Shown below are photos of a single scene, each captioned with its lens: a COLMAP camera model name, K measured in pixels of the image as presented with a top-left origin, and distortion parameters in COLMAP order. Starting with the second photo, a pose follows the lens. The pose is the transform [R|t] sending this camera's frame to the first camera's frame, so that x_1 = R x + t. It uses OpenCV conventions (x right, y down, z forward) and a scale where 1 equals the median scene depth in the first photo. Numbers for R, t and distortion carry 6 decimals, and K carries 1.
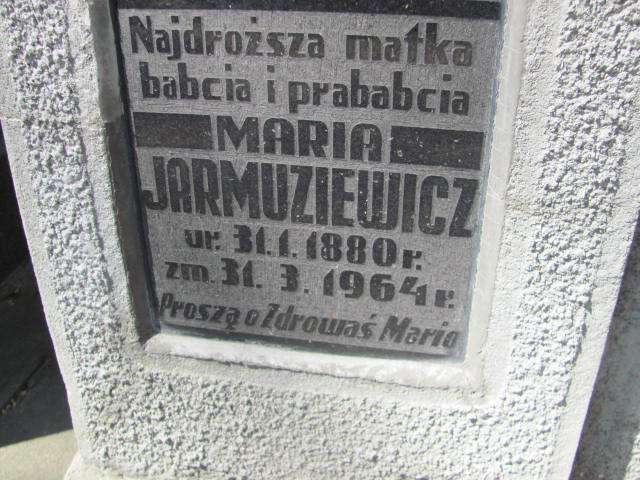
lens RADIAL K [[677.6, 0, 320.0], [0, 677.6, 240.0], [0, 0, 1]] dist [-0.221657, 0.244315]
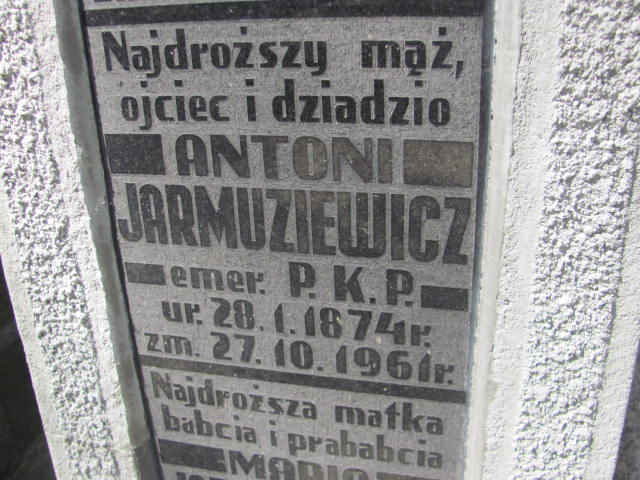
lens RADIAL K [[677.6, 0, 320.0], [0, 677.6, 240.0], [0, 0, 1]] dist [-0.221657, 0.244315]
pose [[0.997901, -0.017316, -0.062396, 0.086895], [0.011374, 0.995474, -0.094354, -0.460713], [0.063748, 0.093447, 0.993581, -0.177053]]
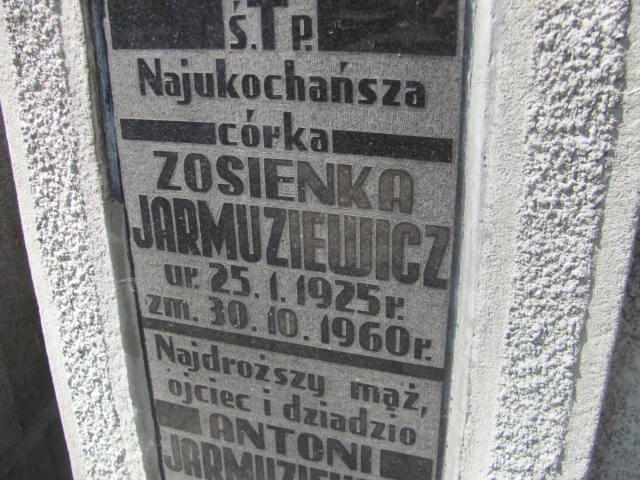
lens RADIAL K [[677.6, 0, 320.0], [0, 677.6, 240.0], [0, 0, 1]] dist [-0.221657, 0.244315]
pose [[0.989988, 0.037577, -0.136058, 0.184319], [-0.053059, 0.992289, -0.112011, -0.905455], [0.130800, 0.118109, 0.984348, -0.486161]]
